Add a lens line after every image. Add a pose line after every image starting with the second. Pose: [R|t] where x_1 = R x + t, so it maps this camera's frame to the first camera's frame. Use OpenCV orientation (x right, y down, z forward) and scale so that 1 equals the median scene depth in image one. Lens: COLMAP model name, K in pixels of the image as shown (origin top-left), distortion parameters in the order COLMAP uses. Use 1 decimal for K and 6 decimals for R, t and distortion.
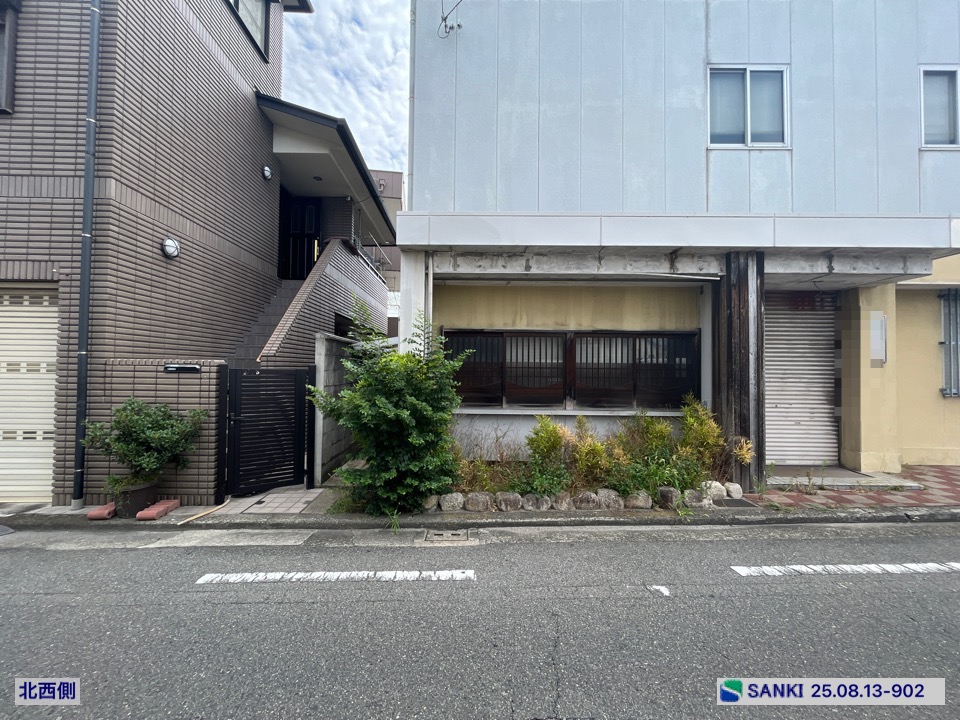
lens RADIAL K [[386.5, 0, 475.4], [0, 386.5, 358.8], [0, 0, 1]] dist [-0.001753, -0.000149]
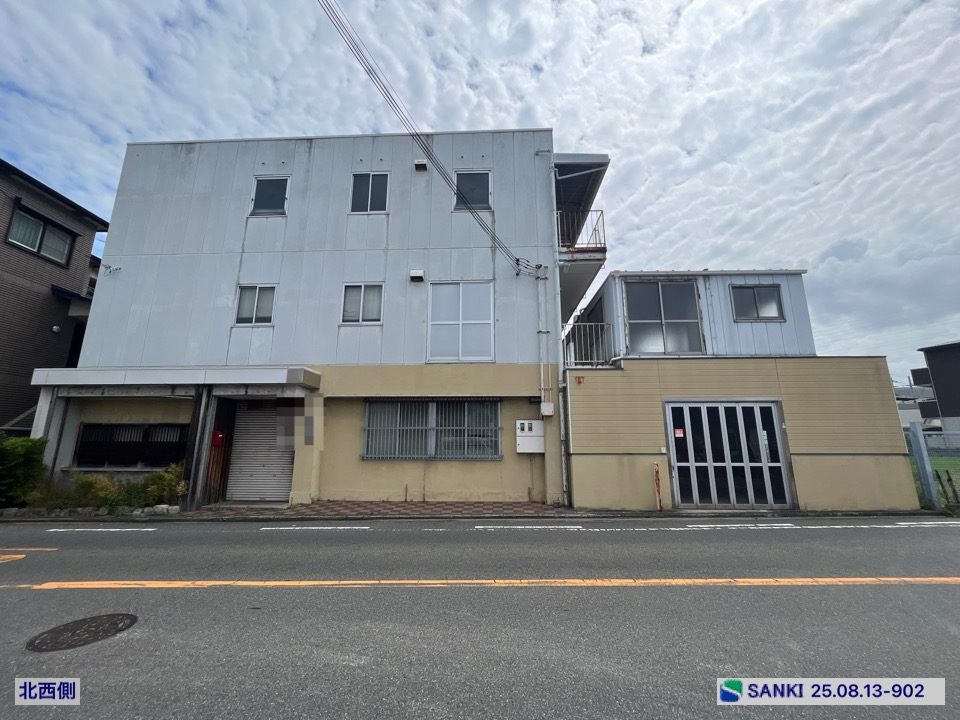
lens RADIAL K [[386.5, 0, 476.3], [0, 386.5, 358.9], [0, 0, 1]] dist [-0.001753, -0.000149]
pose [[0.999504, -0.015166, -0.027594, 2.123145], [0.009819, 0.982791, -0.184458, -0.025510], [0.029917, 0.184095, 0.982453, -0.929903]]
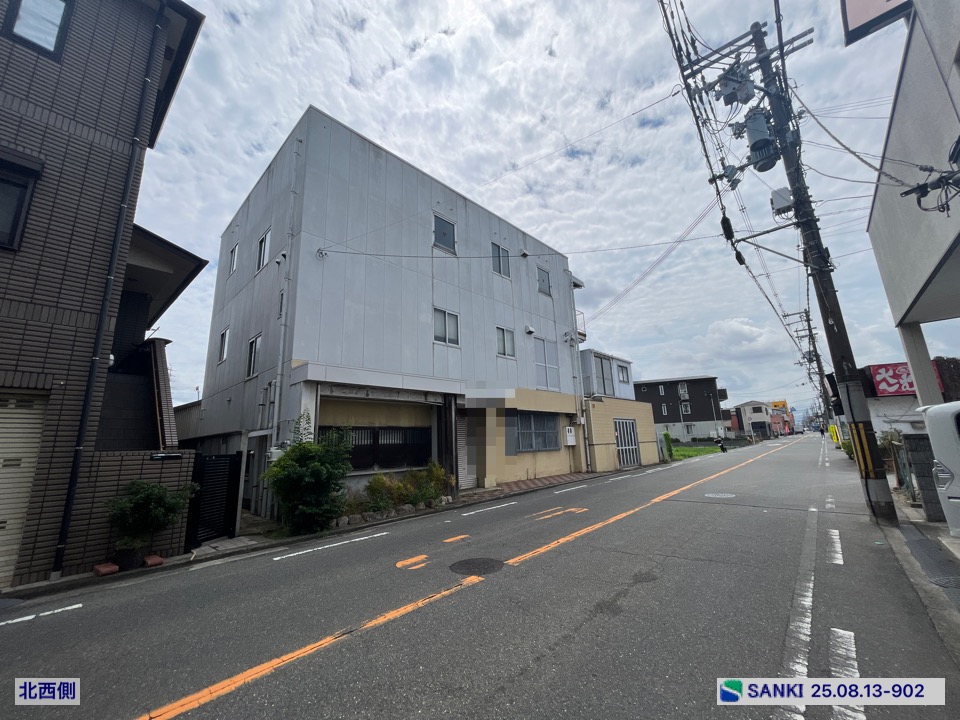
lens RADIAL K [[386.5, 0, 476.7], [0, 386.5, 361.6], [0, 0, 1]] dist [-0.001753, -0.000149]
pose [[0.688633, 0.120272, 0.715066, -0.899374], [0.026287, 0.981359, -0.190377, -0.015650], [-0.724633, 0.149897, 0.672635, -0.734052]]
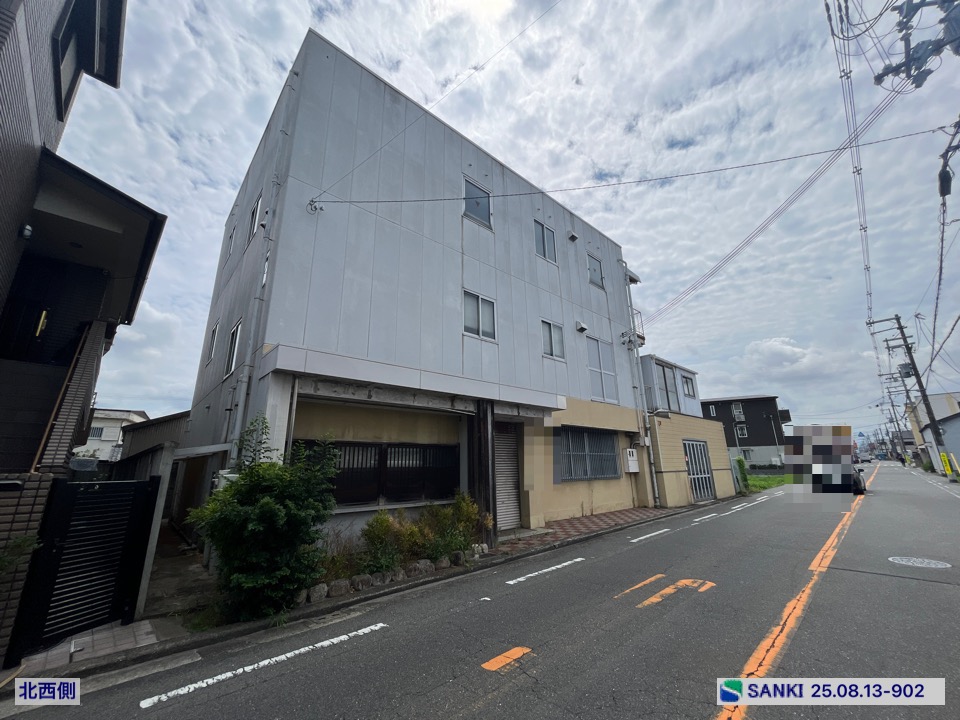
lens RADIAL K [[386.5, 0, 476.8], [0, 386.5, 361.1], [0, 0, 1]] dist [-0.001753, -0.000149]
pose [[0.738241, 0.159825, 0.655329, -0.502648], [0.008075, 0.969361, -0.245508, -0.018141], [-0.674489, 0.186536, 0.714331, -0.256471]]
